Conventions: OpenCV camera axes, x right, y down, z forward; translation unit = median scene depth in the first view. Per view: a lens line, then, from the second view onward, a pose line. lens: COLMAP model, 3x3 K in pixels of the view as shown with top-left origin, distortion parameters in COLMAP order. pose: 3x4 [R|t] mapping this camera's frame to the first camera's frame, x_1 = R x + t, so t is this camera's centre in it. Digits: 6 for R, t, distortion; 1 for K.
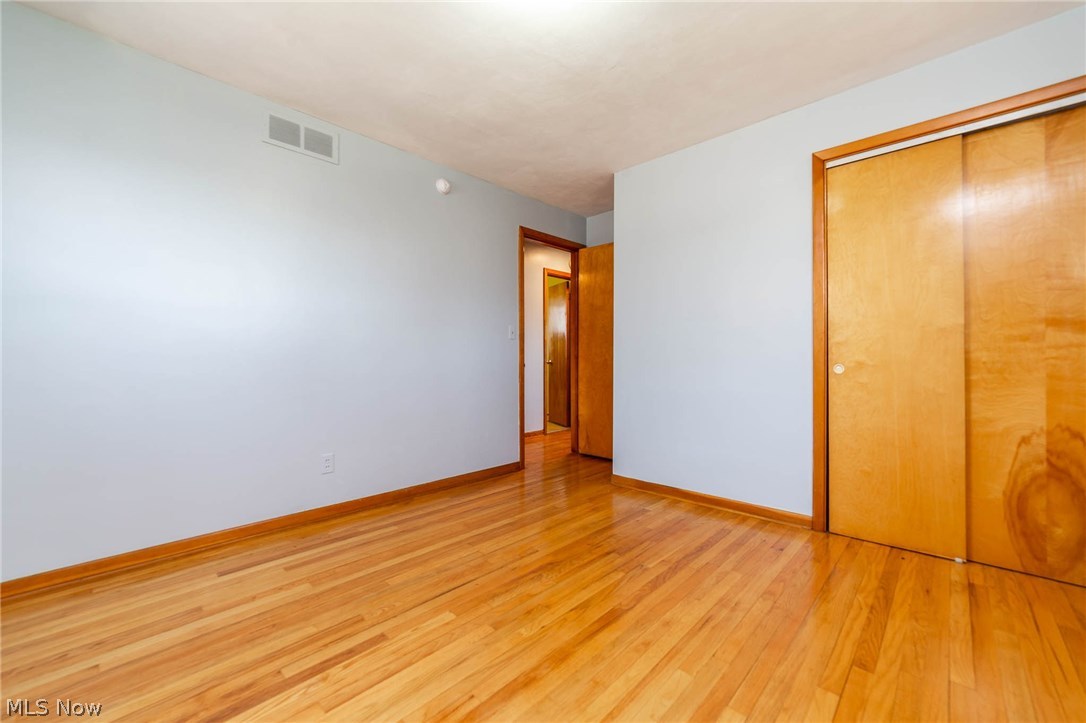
lens RADIAL K [[434.1, 0, 546.8], [0, 434.1, 361.7], [0, 0, 1]] dist [-0.002312, 0.000034]
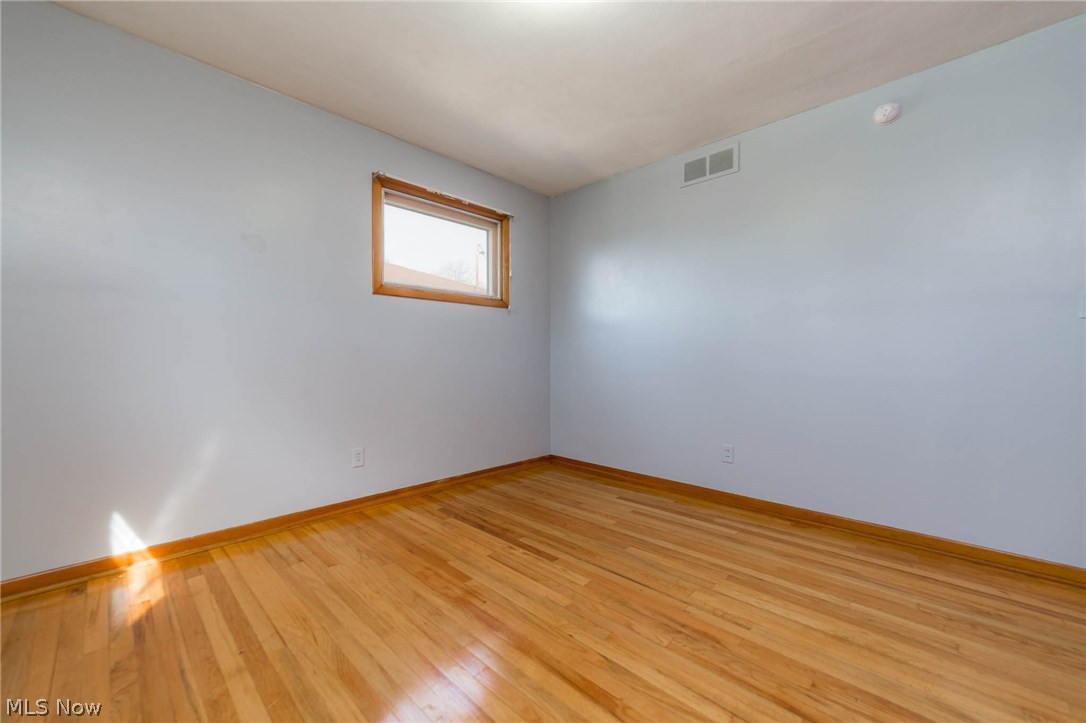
lens RADIAL K [[425.2, 0, 564.0], [0, 425.2, 361.2], [0, 0, 1]] dist [-0.002780, -0.000040]
pose [[0.017577, 0.006577, -0.999824, 0.723317], [-0.008904, 0.999940, 0.006421, 0.002546], [0.999806, 0.008789, 0.017635, 0.757433]]
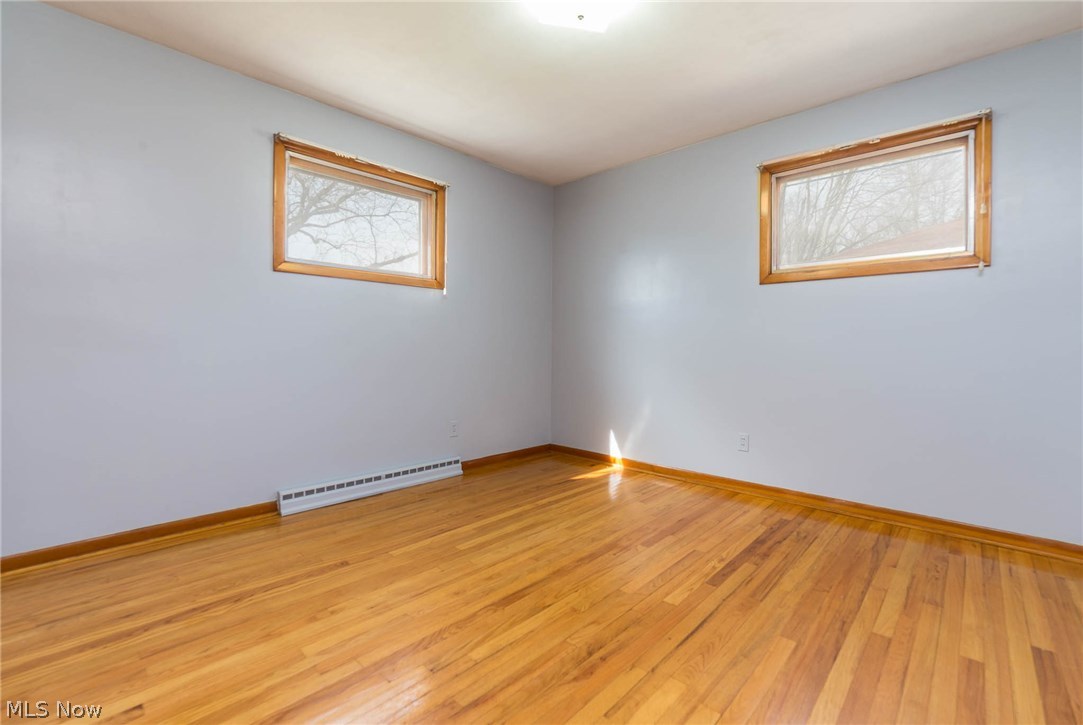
lens RADIAL K [[475.3, 0, 541.5], [0, 475.3, 362.5], [0, 0, 1]] dist [-0.023674, 0.000149]
pose [[-0.999976, -0.006837, -0.000737, 0.065646], [-0.006858, 0.999399, 0.033984, 0.000512], [0.000504, 0.033988, -0.999422, 1.697679]]
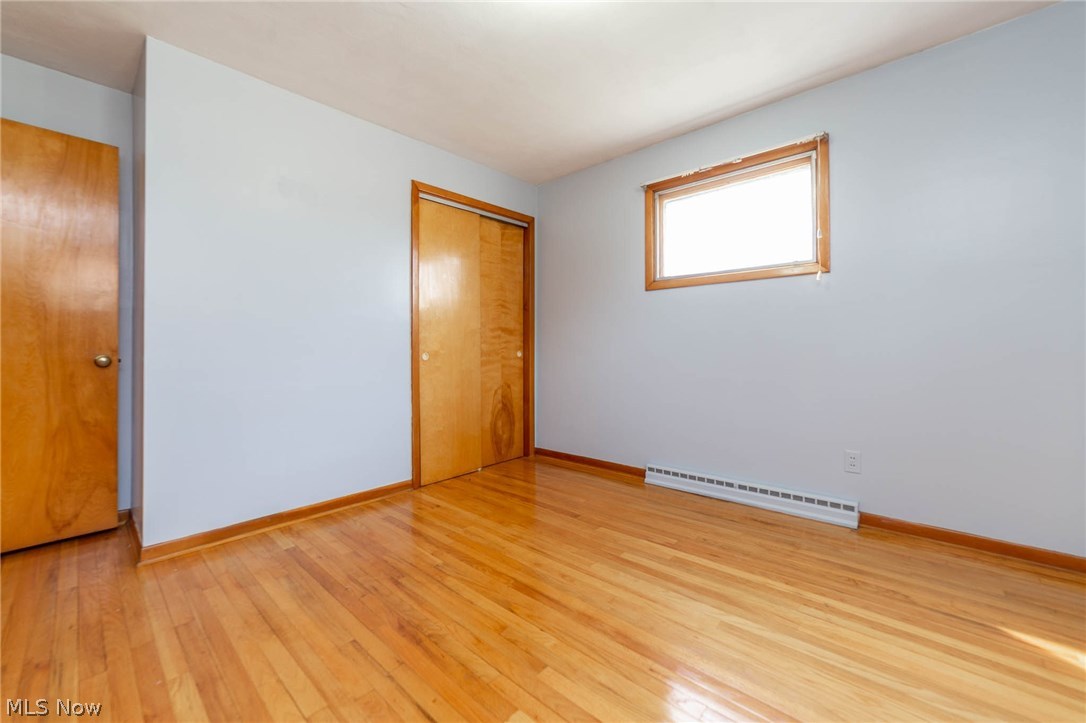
lens RADIAL K [[434.1, 0, 546.8], [0, 434.1, 361.7], [0, 0, 1]] dist [-0.002312, 0.000034]
pose [[-0.017528, -0.029367, 0.999415, -0.741349], [0.013548, 0.999470, 0.029607, -0.004413], [-0.999755, 0.014059, -0.017121, 0.783253]]
